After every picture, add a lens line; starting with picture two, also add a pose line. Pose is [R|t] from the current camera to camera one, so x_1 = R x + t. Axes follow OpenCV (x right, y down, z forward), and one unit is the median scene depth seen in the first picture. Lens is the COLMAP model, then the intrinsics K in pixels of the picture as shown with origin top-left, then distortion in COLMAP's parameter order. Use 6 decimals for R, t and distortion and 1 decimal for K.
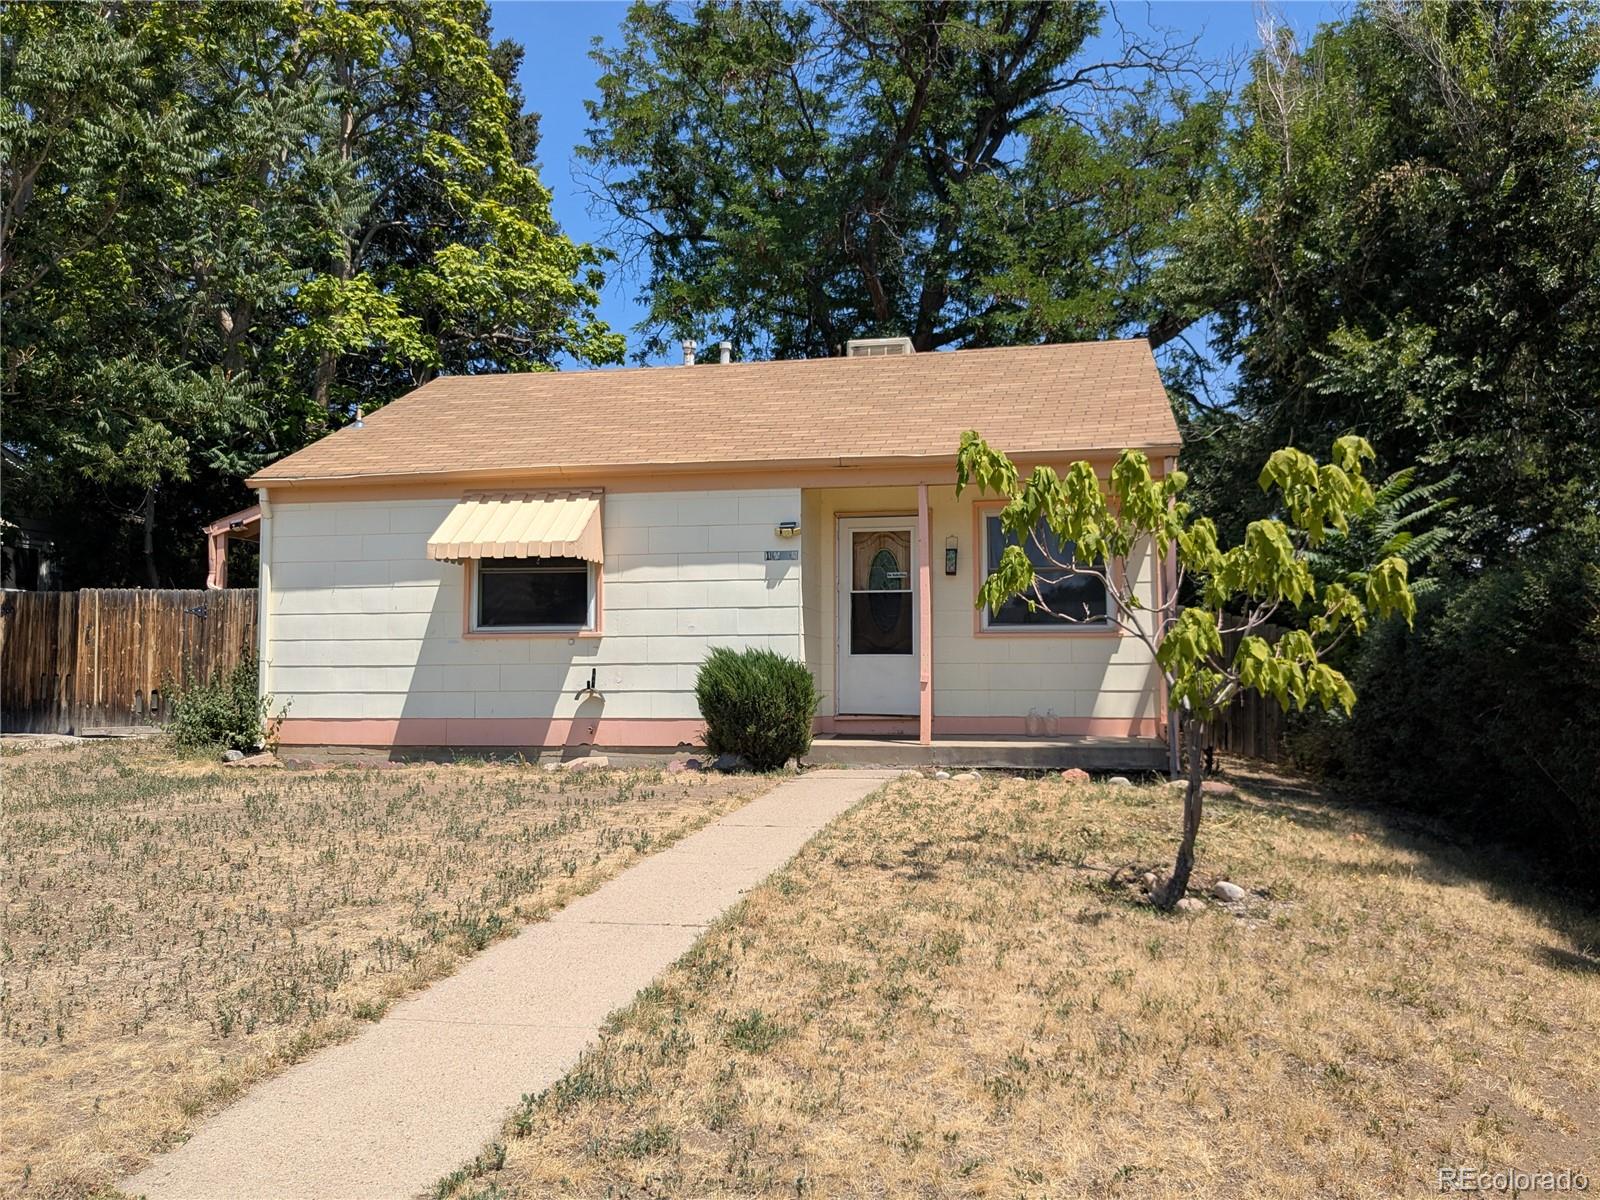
lens RADIAL K [[1264.0, 0, 800.0], [0, 1264.0, 600.0], [0, 0, 1]] dist [0.049818, -0.088496]
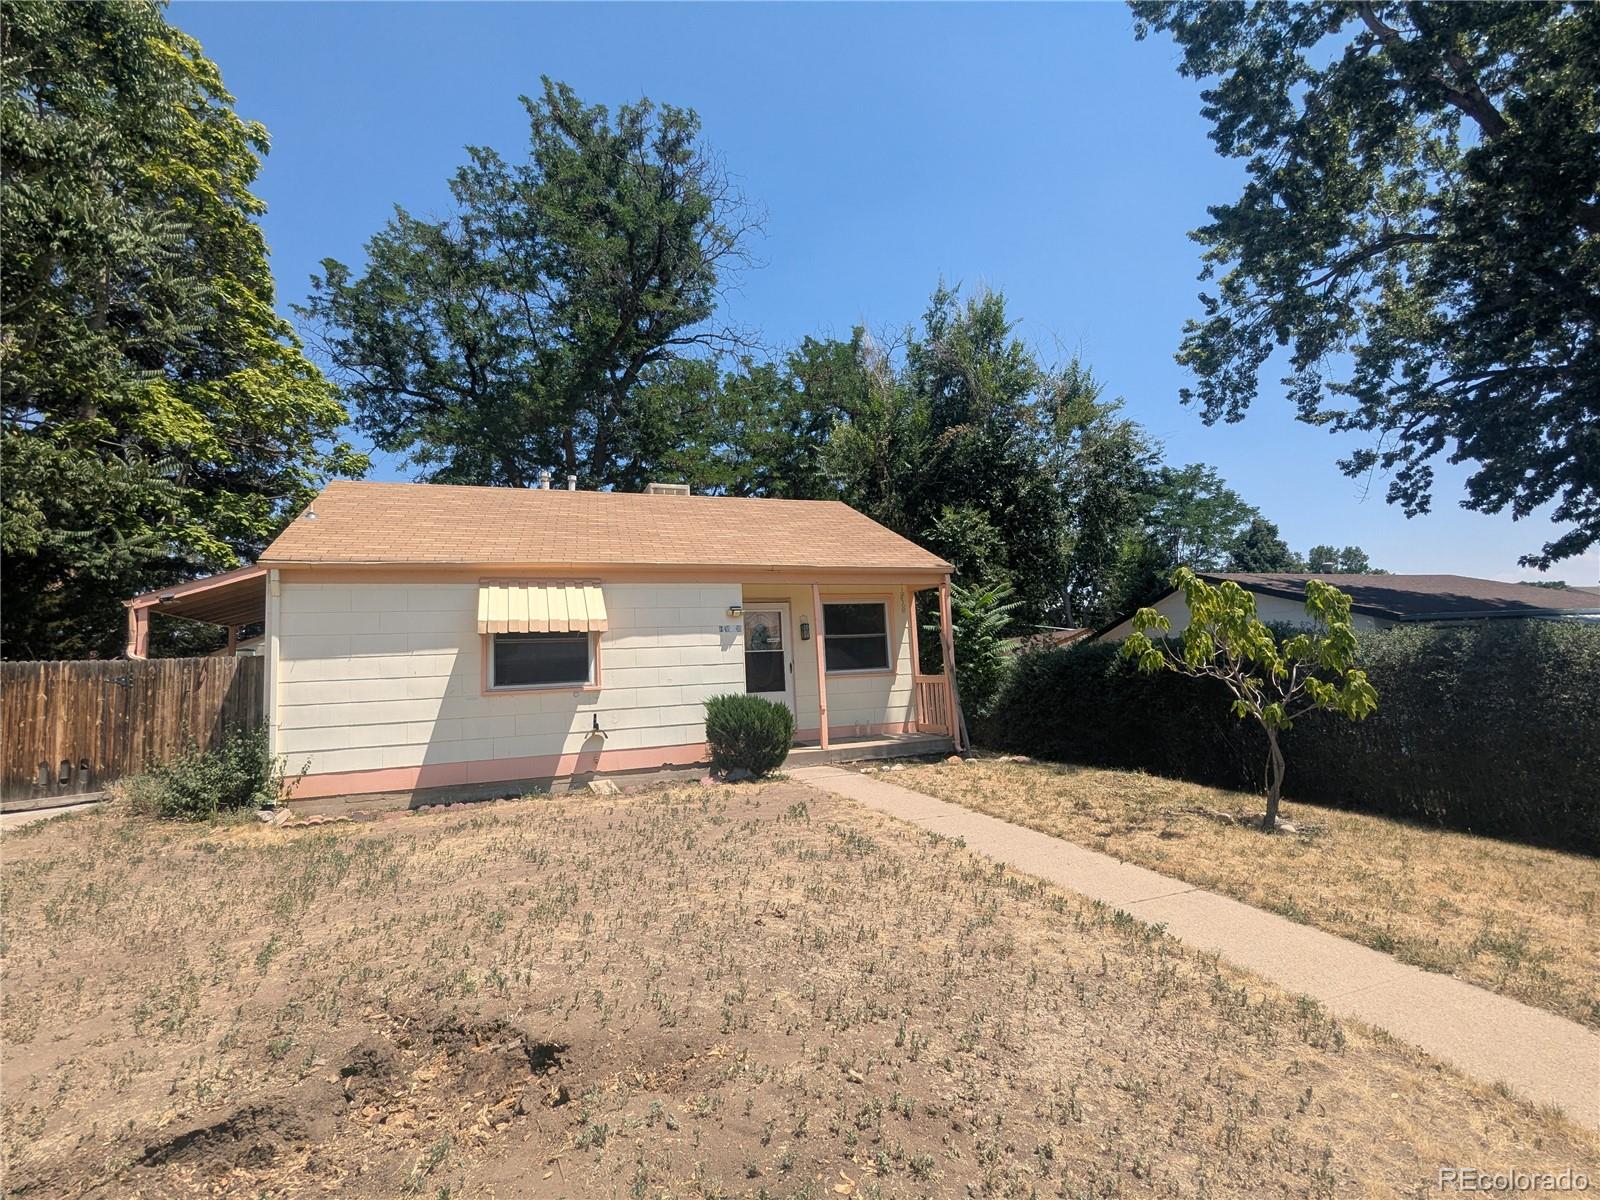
lens RADIAL K [[759.5, 0, 804.2], [0, 759.5, 597.0], [0, 0, 1]] dist [-0.005968, 0.004899]
pose [[0.834311, 0.019315, 0.550955, -0.410405], [0.012311, 0.998484, -0.053647, -0.022756], [-0.551156, 0.051541, 0.832809, 0.194571]]
